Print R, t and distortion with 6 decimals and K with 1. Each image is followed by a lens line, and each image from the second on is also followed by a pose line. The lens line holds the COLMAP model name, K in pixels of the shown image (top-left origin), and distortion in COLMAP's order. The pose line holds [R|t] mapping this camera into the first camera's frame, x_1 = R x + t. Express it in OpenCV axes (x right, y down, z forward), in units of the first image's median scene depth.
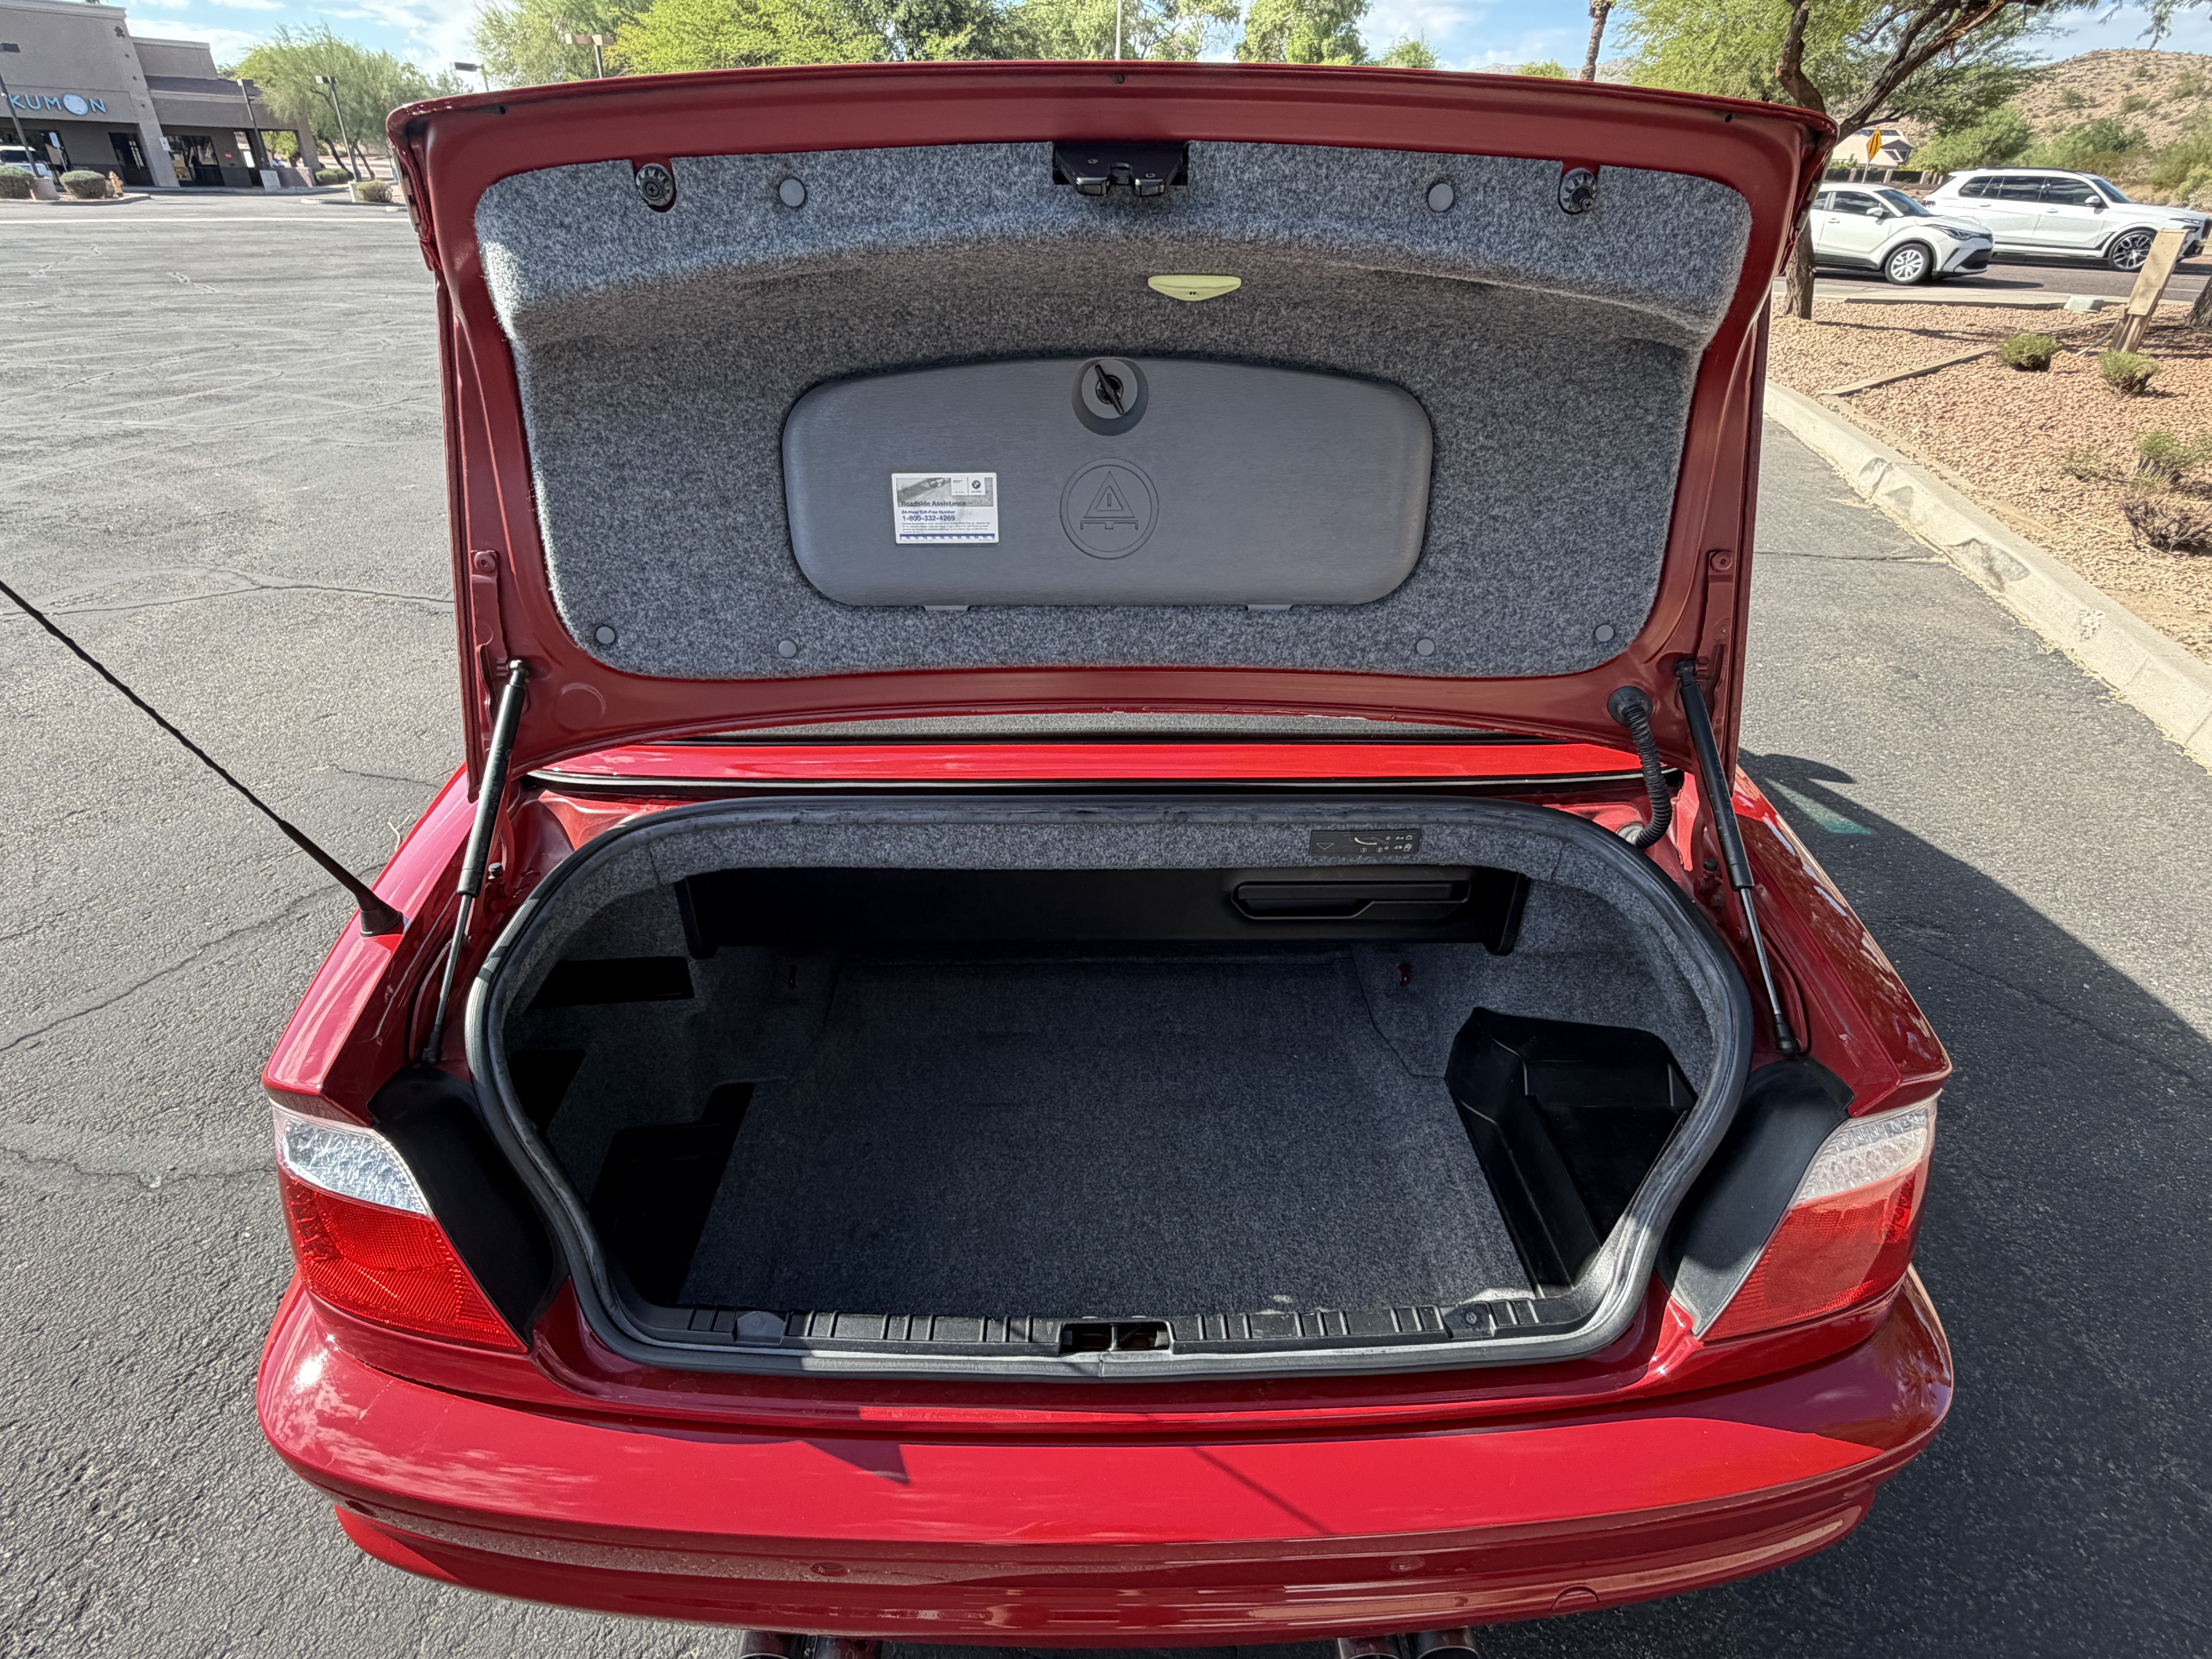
lens RADIAL K [[1126.3, 0, 1106.0], [0, 1126.3, 829.5], [0, 0, 1]] dist [-0.000512, -0.000161]
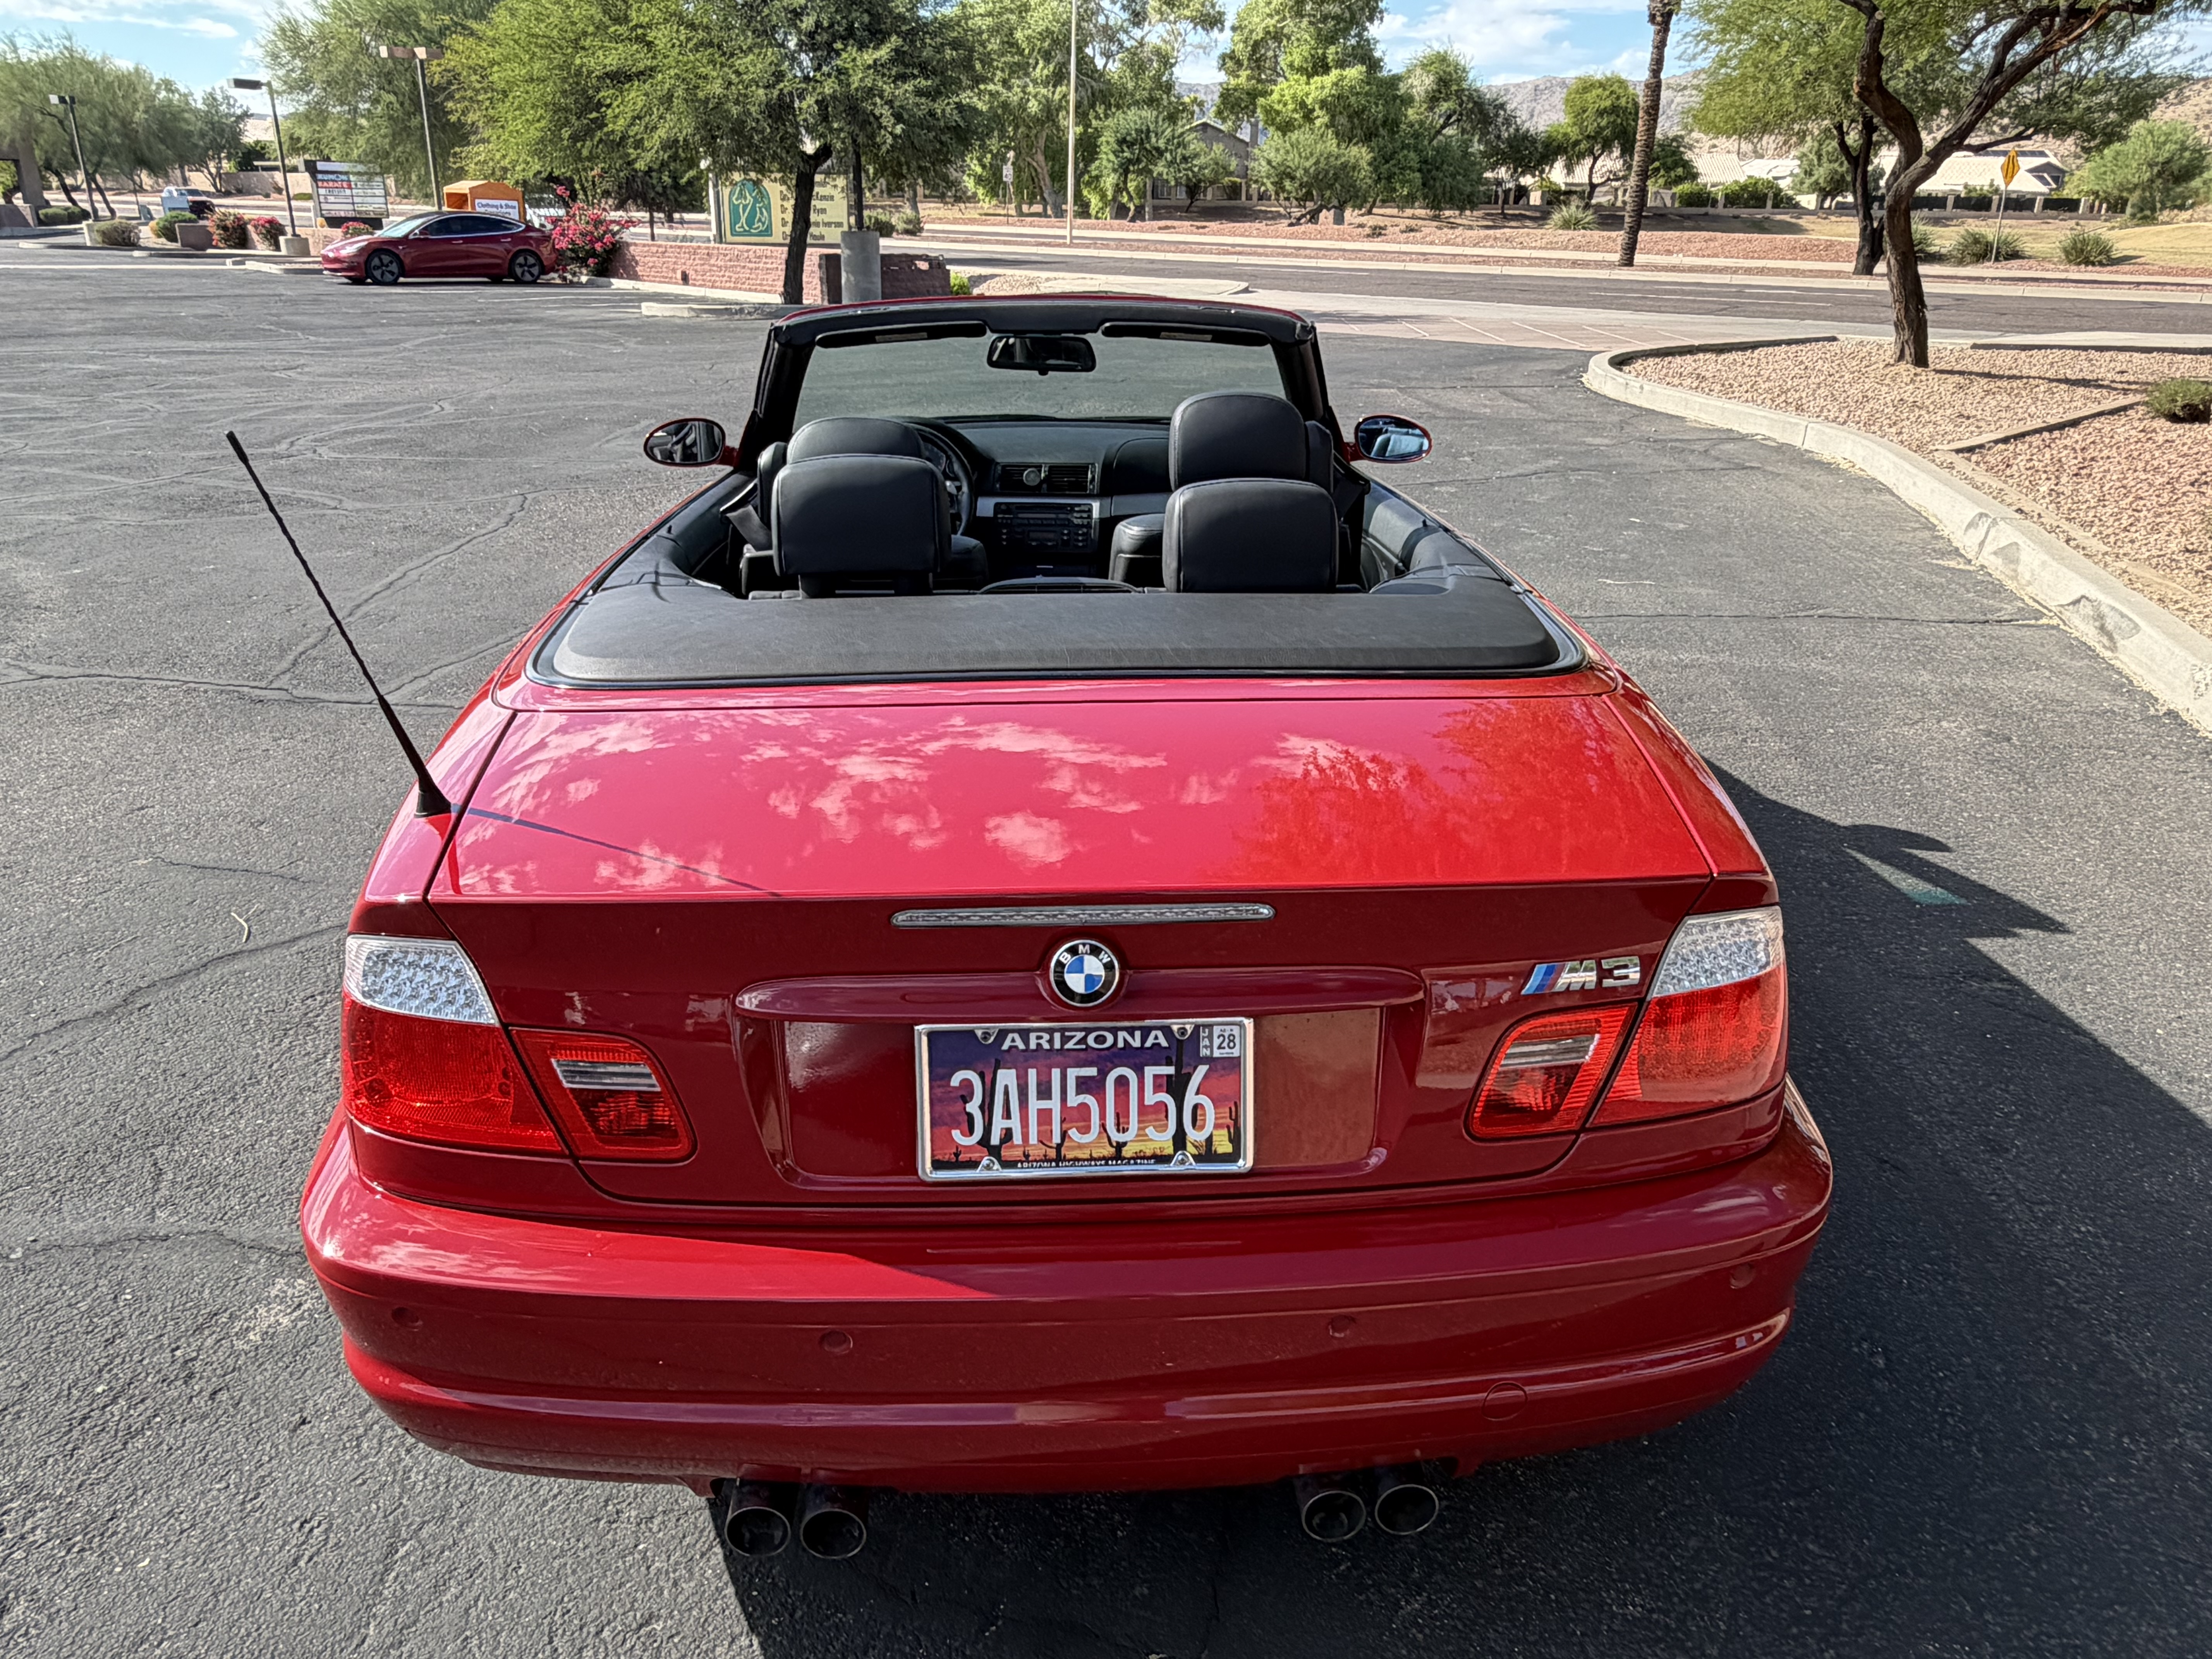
lens RADIAL K [[1529.9, 0, 1110.7], [0, 1529.9, 838.5], [0, 0, 1]] dist [-0.004382, 0.004750]
pose [[0.999528, -0.016103, 0.026175, -0.000252], [0.019490, 0.990682, -0.134790, 0.056471], [-0.023760, 0.135237, 0.990528, -0.090694]]
